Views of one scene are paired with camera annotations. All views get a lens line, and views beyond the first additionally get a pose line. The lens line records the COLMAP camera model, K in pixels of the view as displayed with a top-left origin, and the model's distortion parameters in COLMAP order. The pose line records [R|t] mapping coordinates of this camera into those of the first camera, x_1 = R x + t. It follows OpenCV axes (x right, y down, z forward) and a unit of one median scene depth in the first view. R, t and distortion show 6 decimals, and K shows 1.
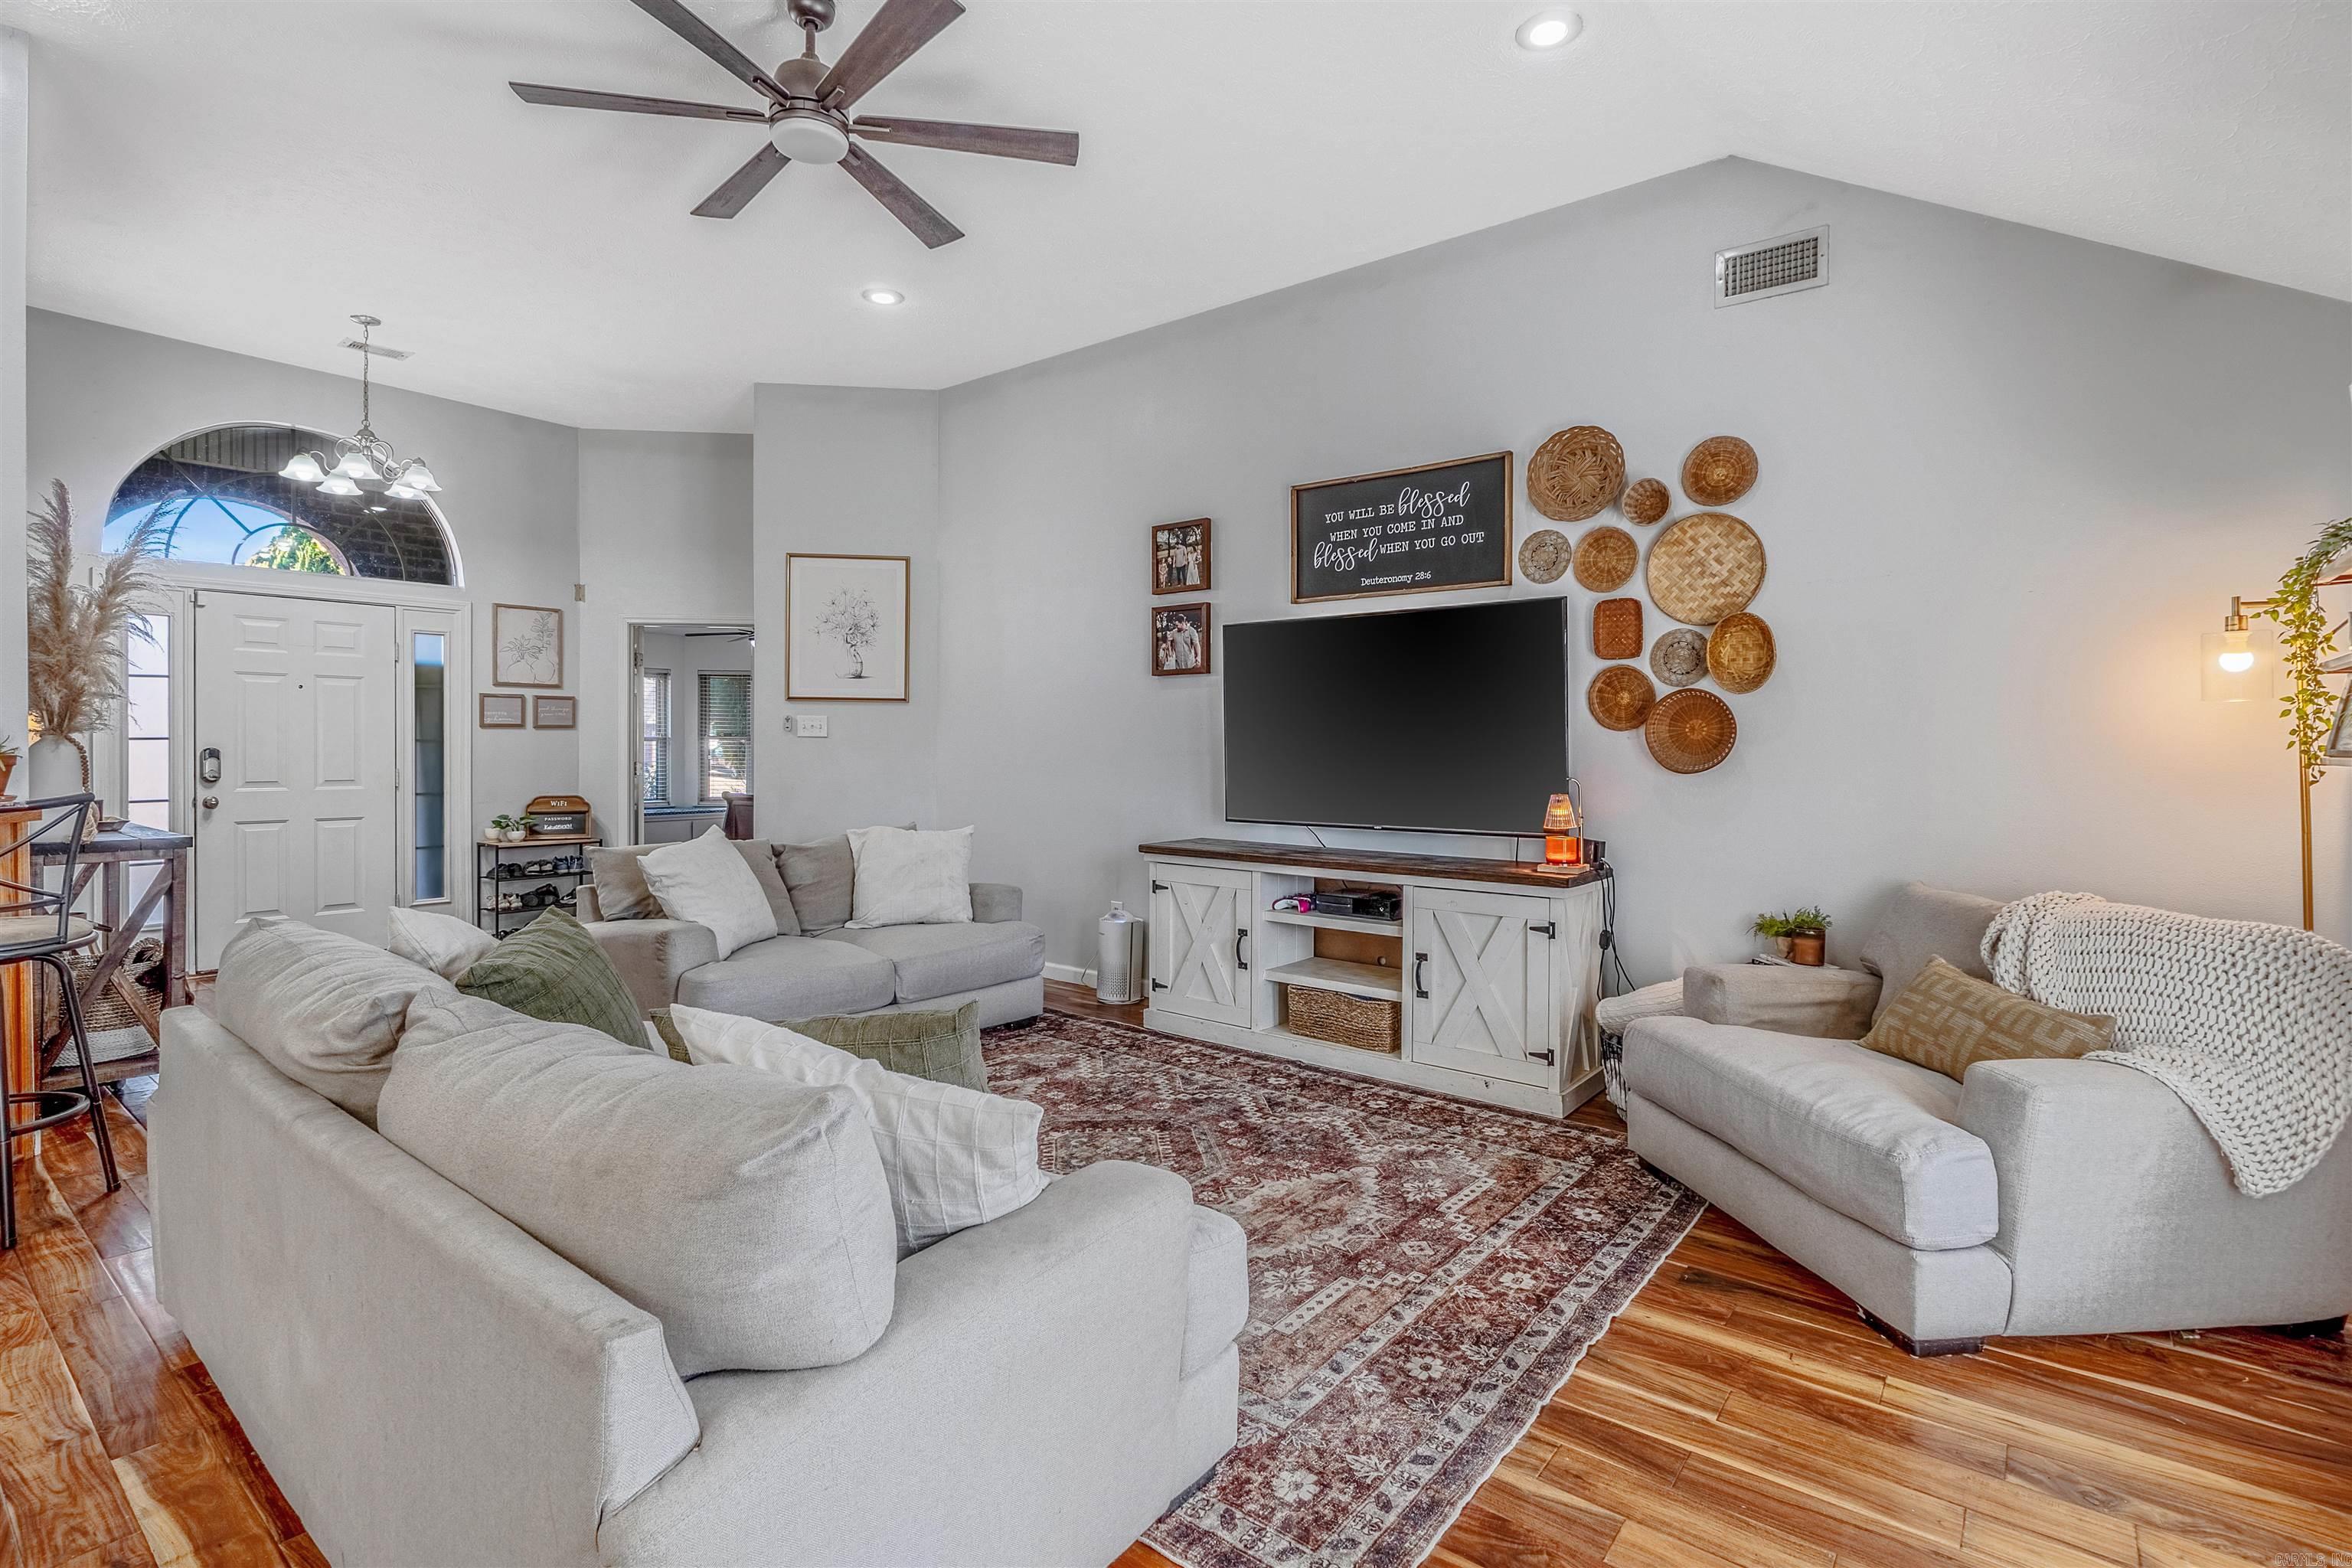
lens RADIAL K [[1111.9, 0, 1170.9], [0, 1111.9, 765.4], [0, 0, 1]] dist [-0.001721, 0.000187]
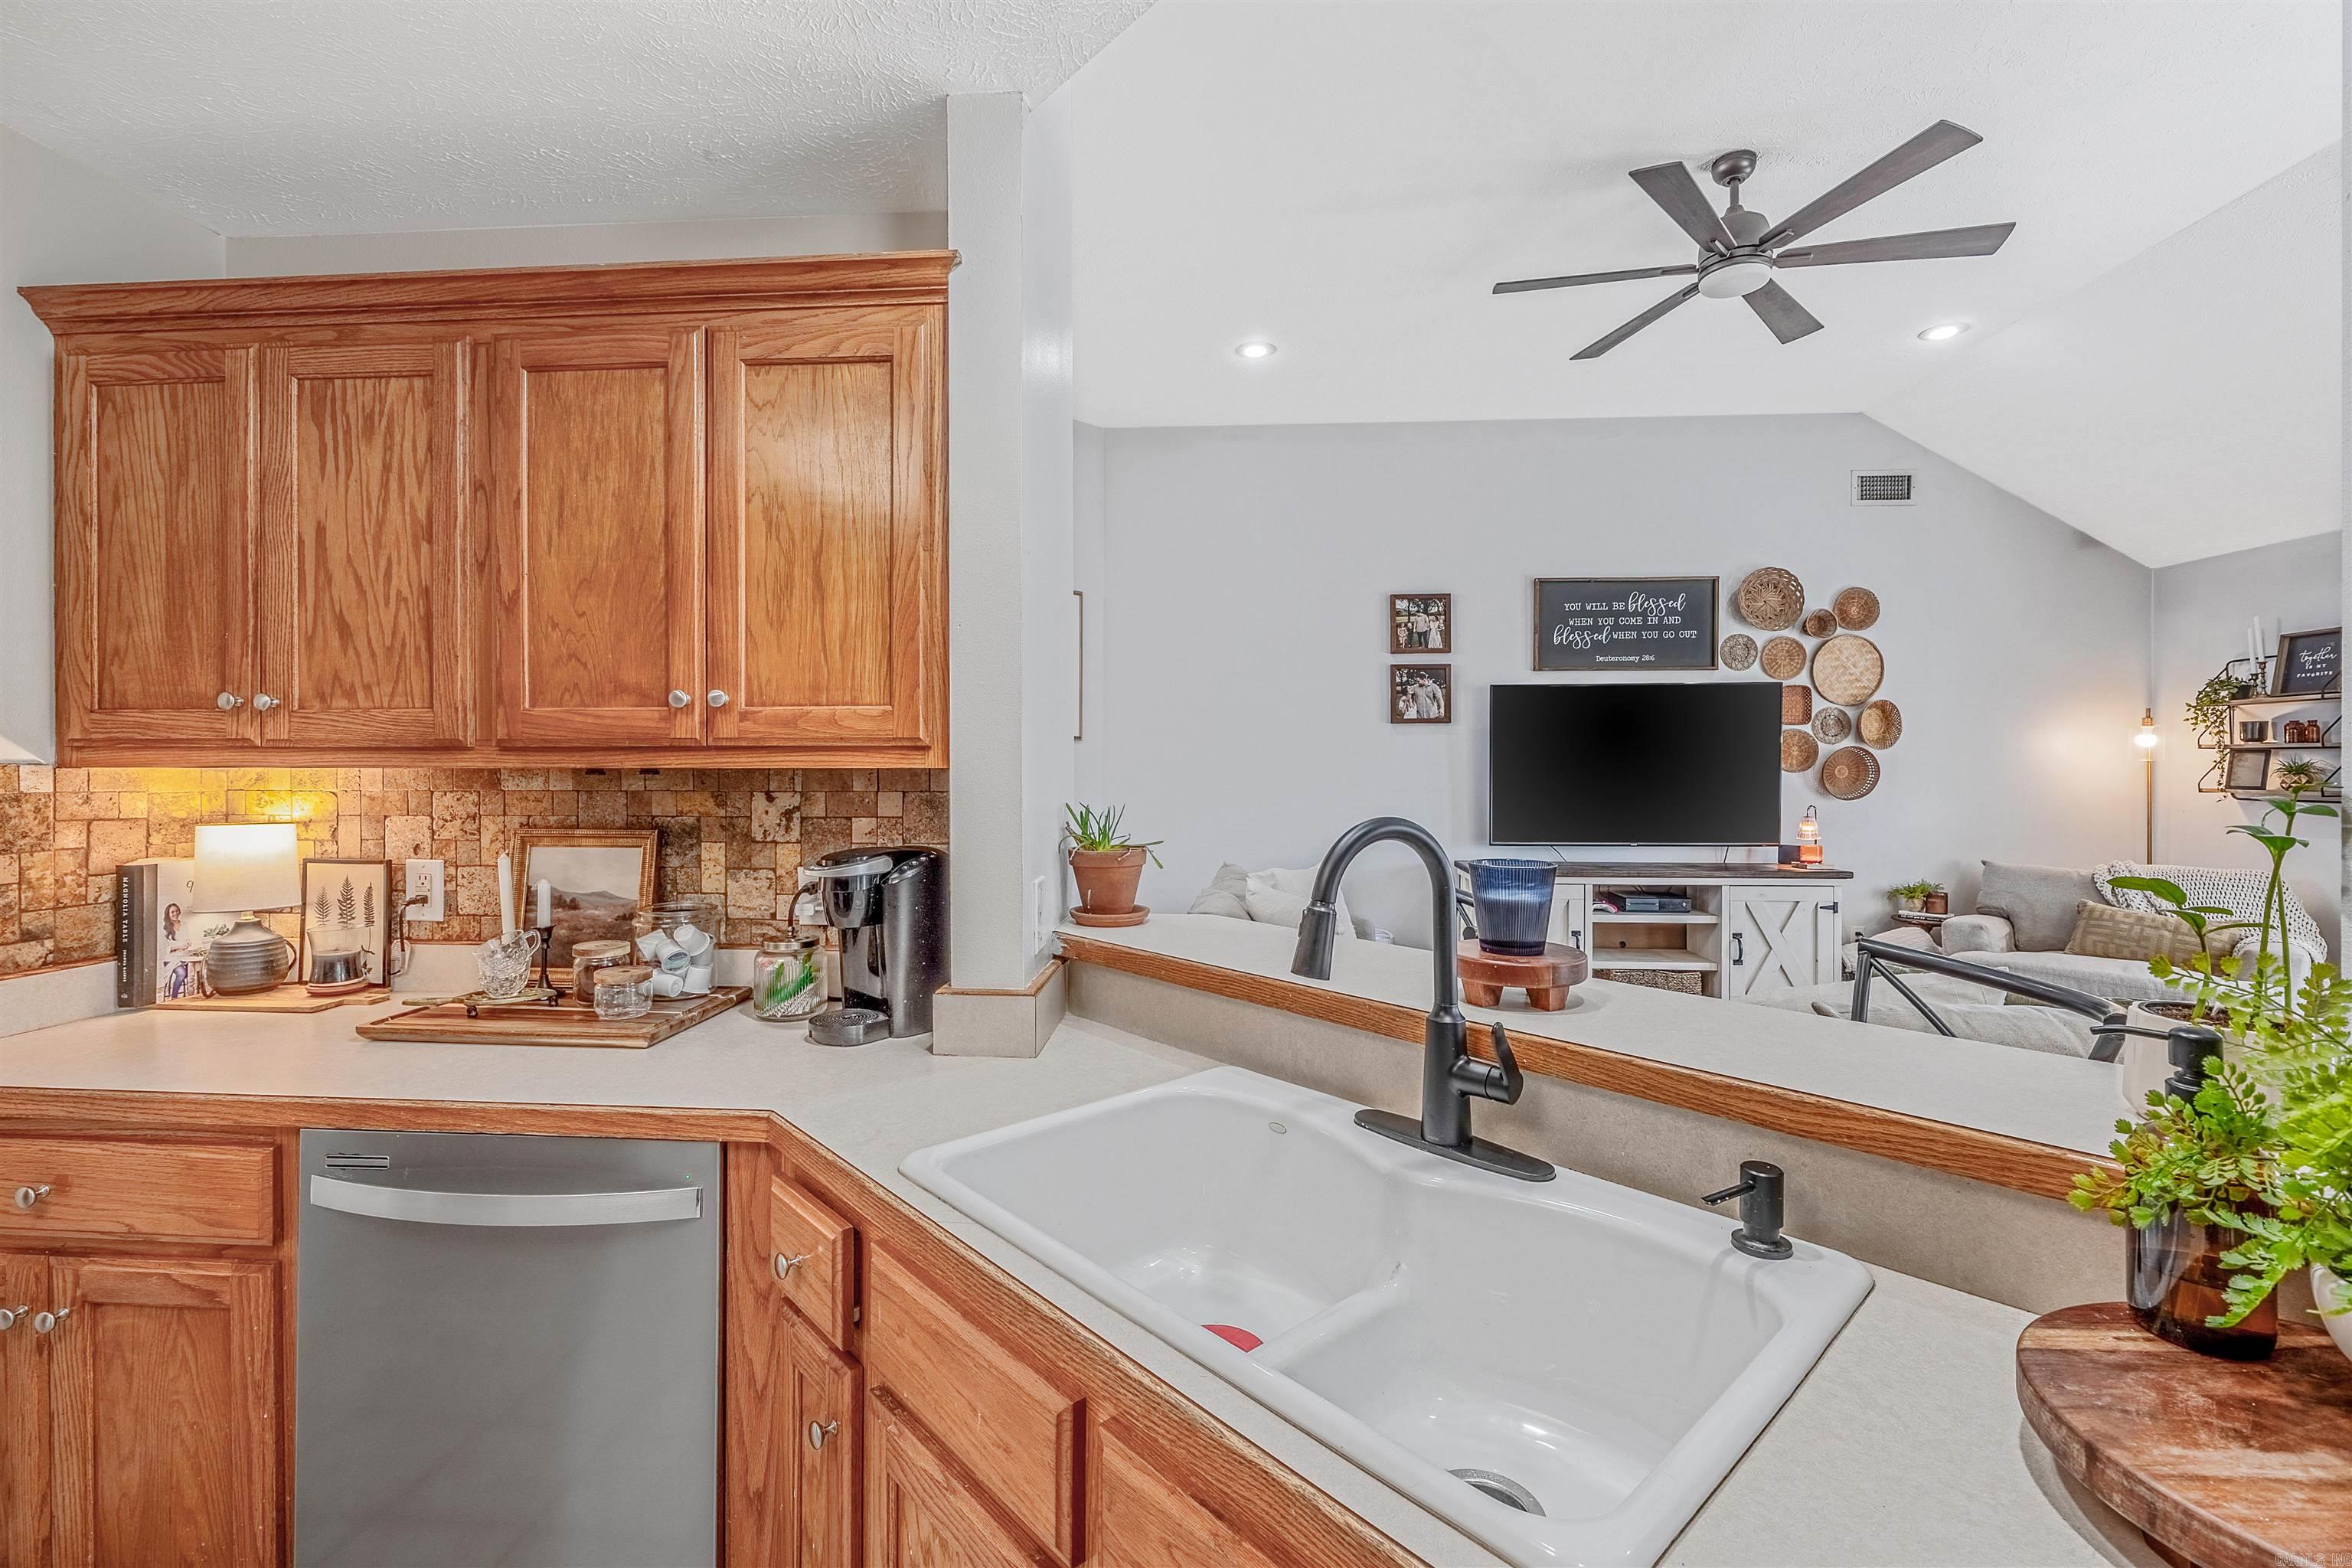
lens RADIAL K [[998.3, 0, 1174.7], [0, 998.3, 781.9], [0, 0, 1]] dist [-0.003020, 0.000253]
pose [[0.823832, -0.000150, 0.566835, -0.879550], [0.012318, 0.999769, -0.017638, -0.004889], [-0.566701, 0.021513, 0.823643, 0.307021]]
